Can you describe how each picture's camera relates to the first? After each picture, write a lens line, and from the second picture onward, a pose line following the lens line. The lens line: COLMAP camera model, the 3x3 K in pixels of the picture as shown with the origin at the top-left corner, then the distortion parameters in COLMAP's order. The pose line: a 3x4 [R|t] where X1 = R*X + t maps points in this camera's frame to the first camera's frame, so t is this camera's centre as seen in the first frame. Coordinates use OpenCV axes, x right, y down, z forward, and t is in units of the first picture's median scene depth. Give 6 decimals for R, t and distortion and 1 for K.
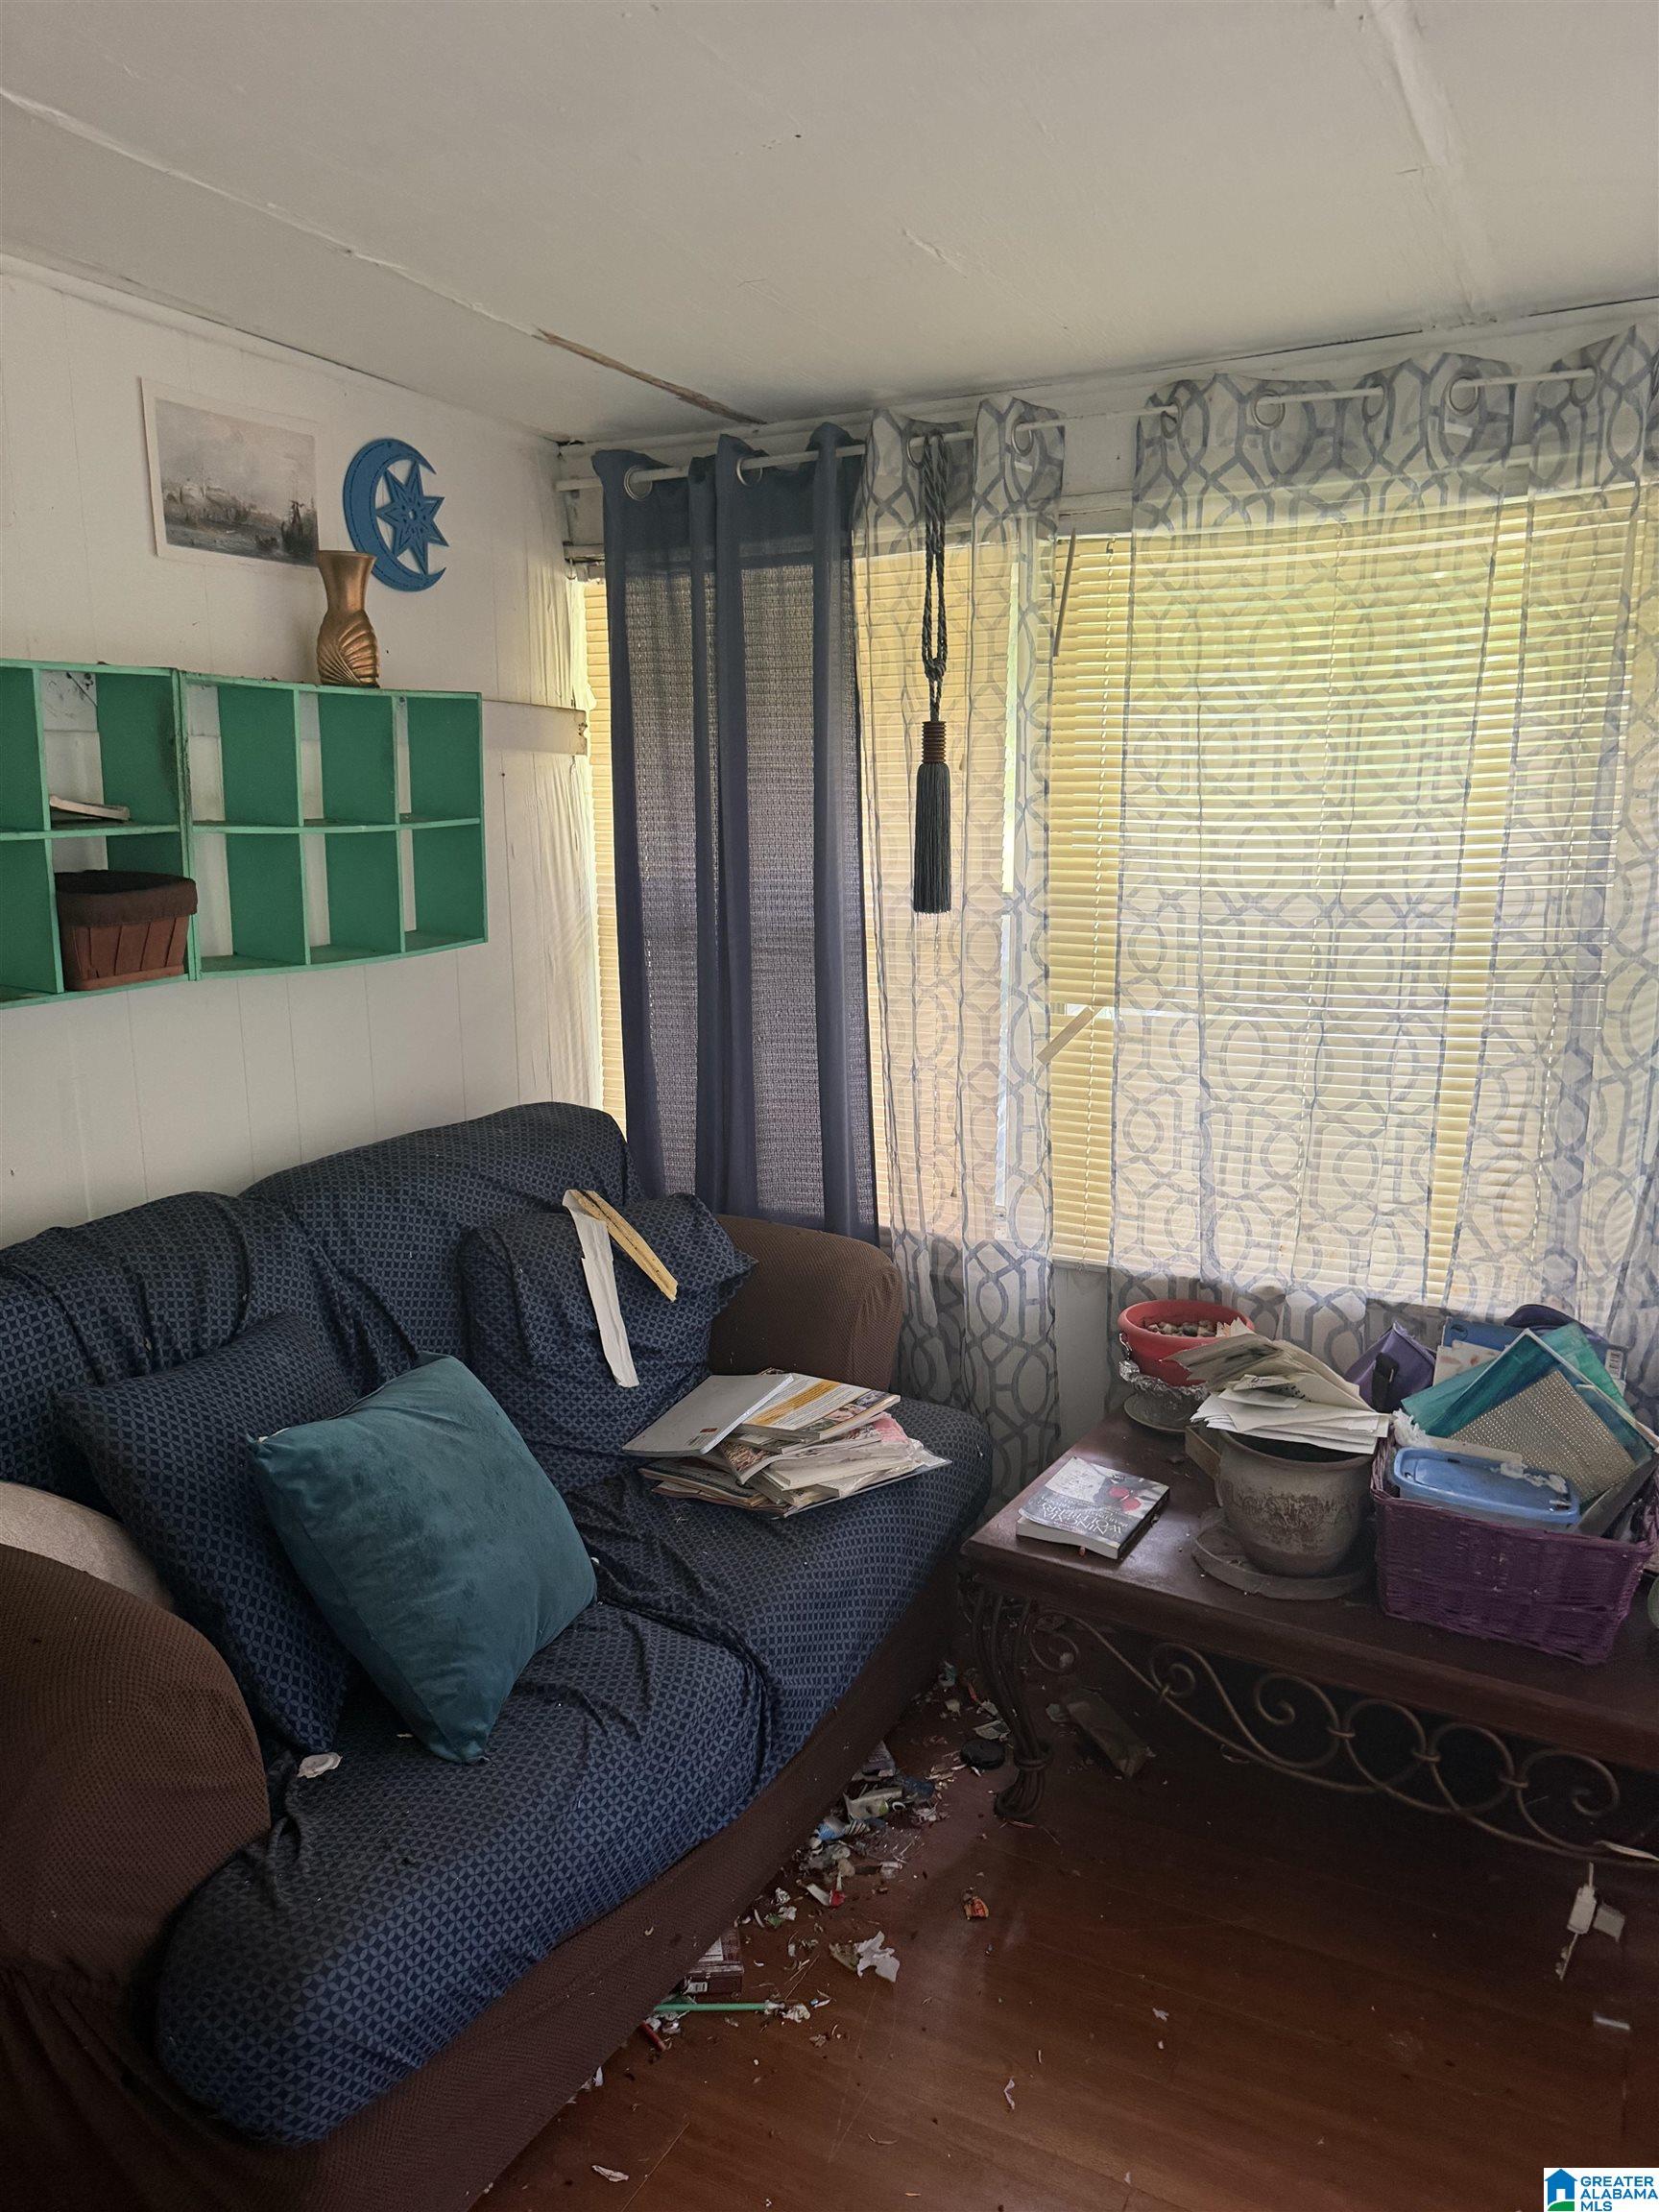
lens RADIAL K [[1571.1, 0, 819.8], [0, 1571.1, 1117.2], [0, 0, 1]] dist [0.012172, -0.022581]
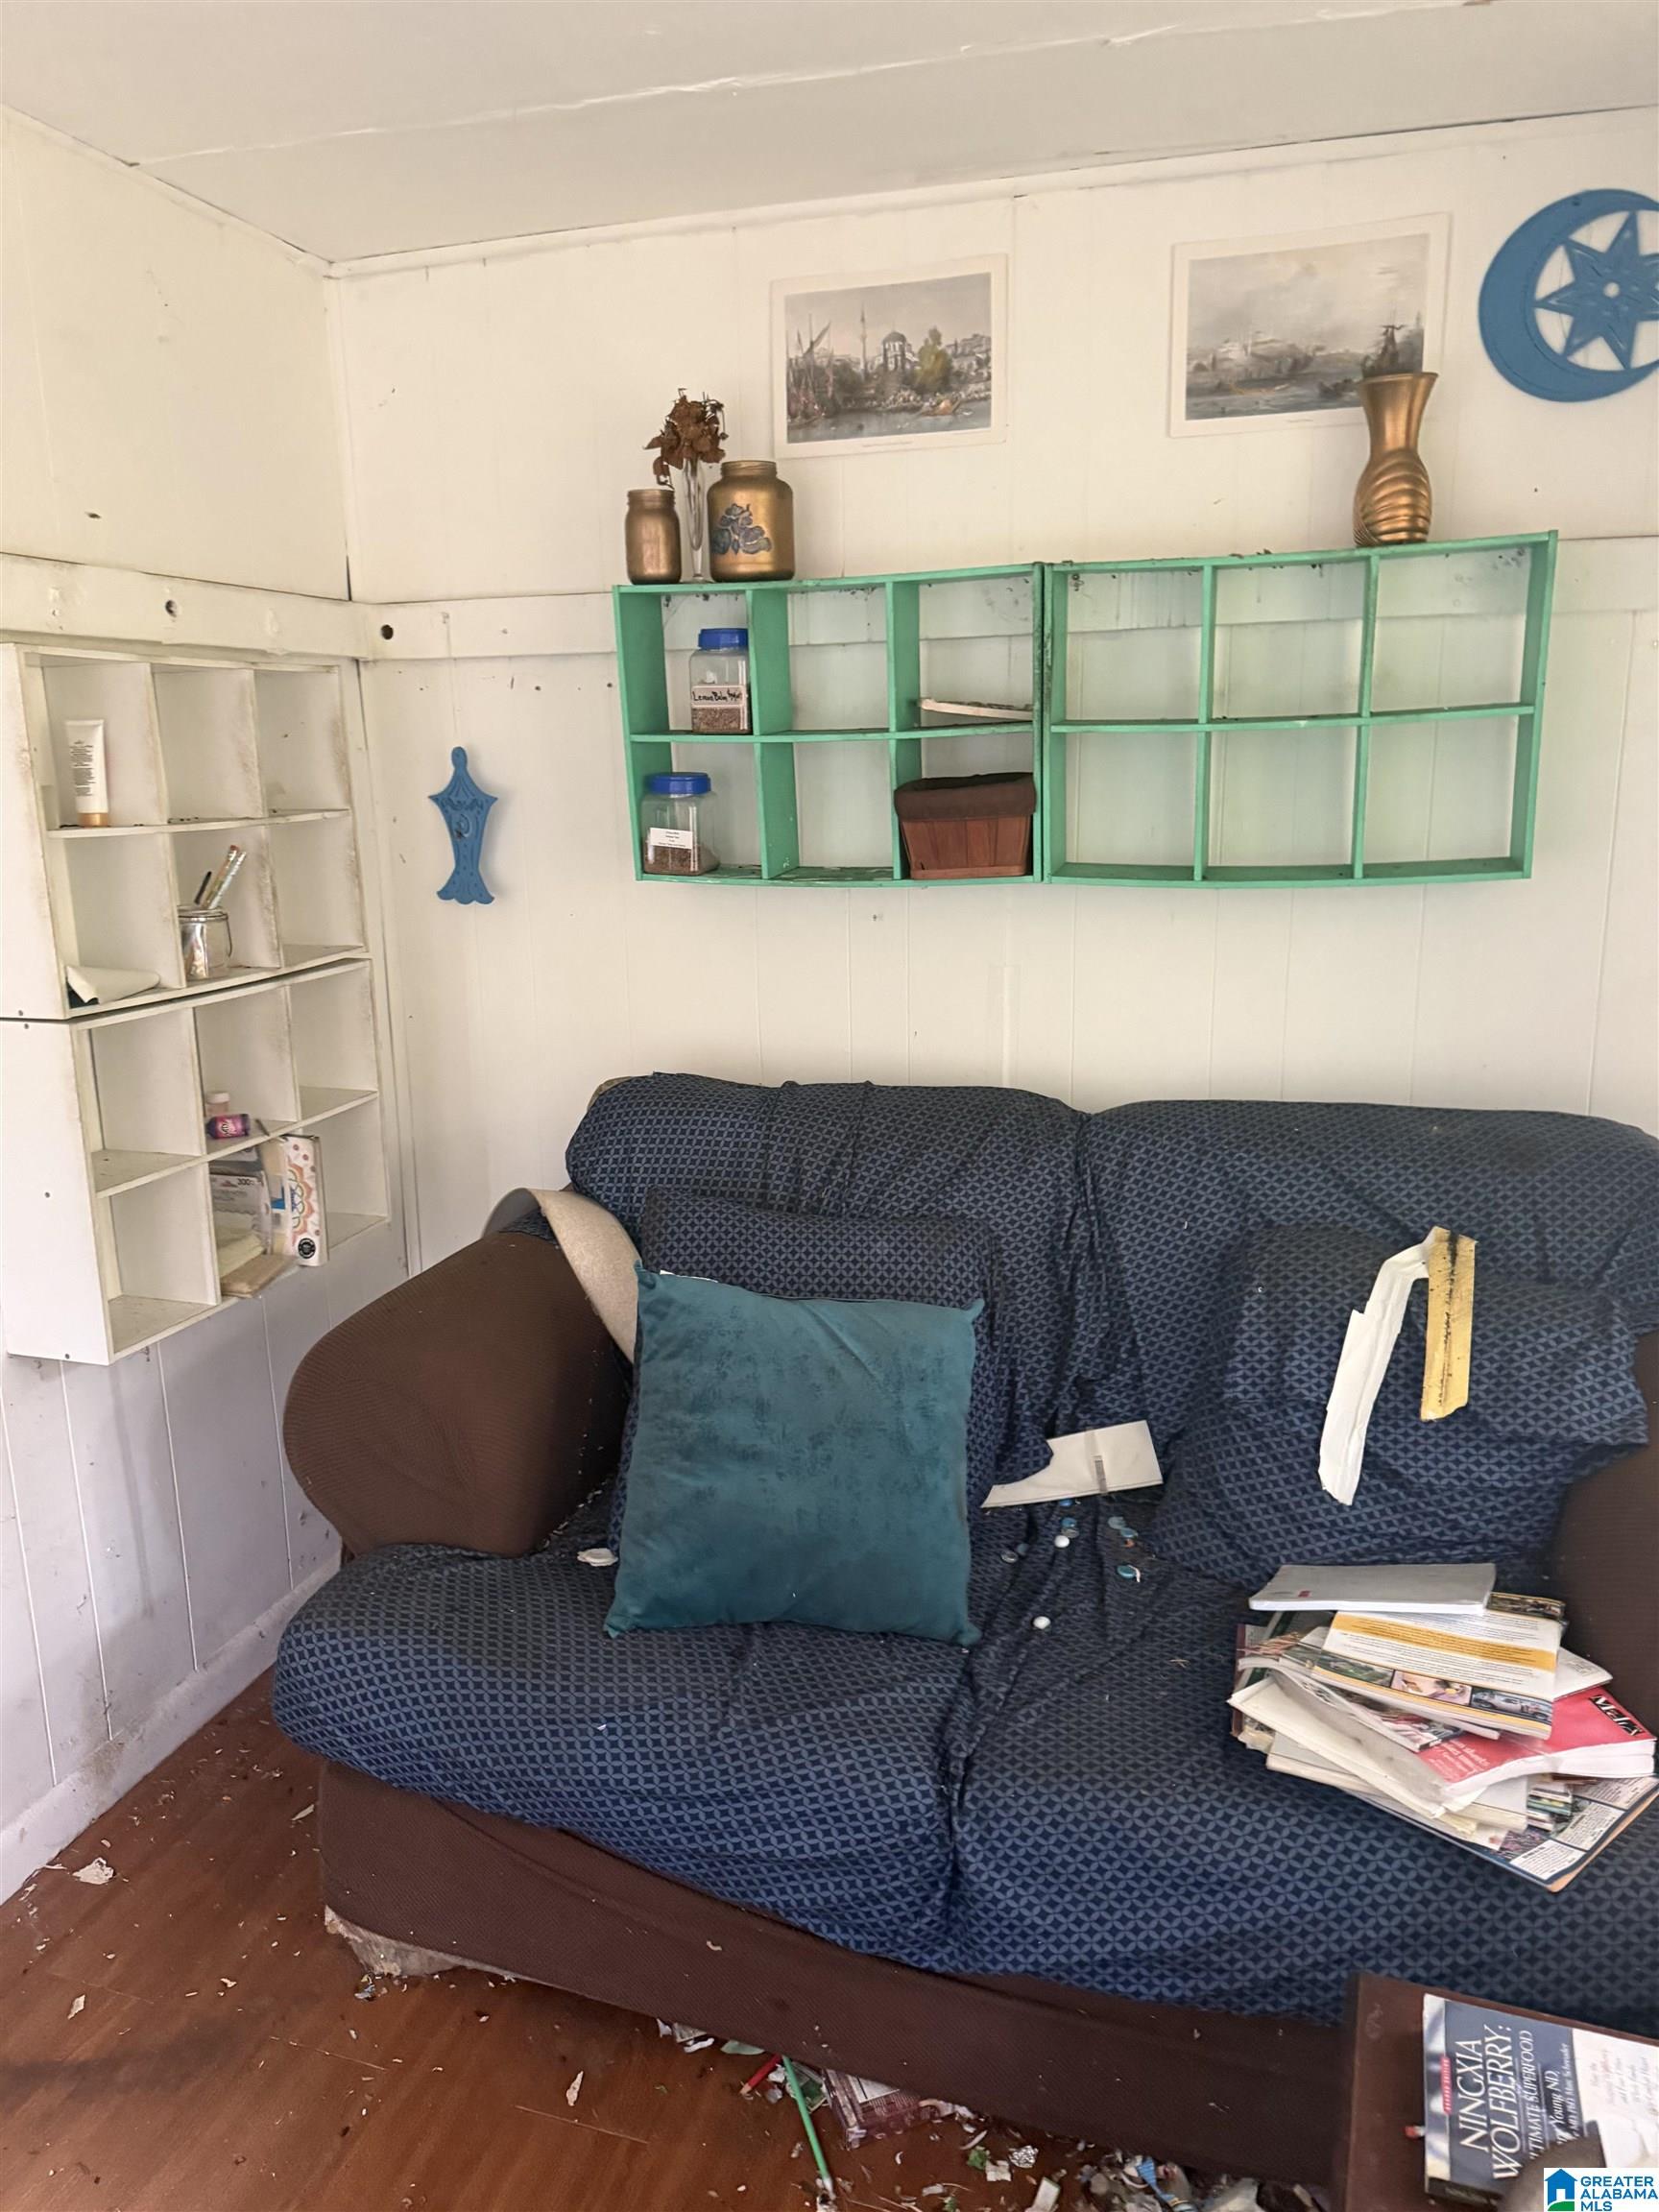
lens RADIAL K [[1571.1, 0, 822.1], [0, 1571.1, 1093.7], [0, 0, 1]] dist [0.012172, -0.022581]
pose [[0.191027, 0.222392, -0.956060, 0.505852], [-0.172358, 0.966463, 0.190373, -0.111731], [0.966334, 0.128418, 0.222951, 0.601871]]
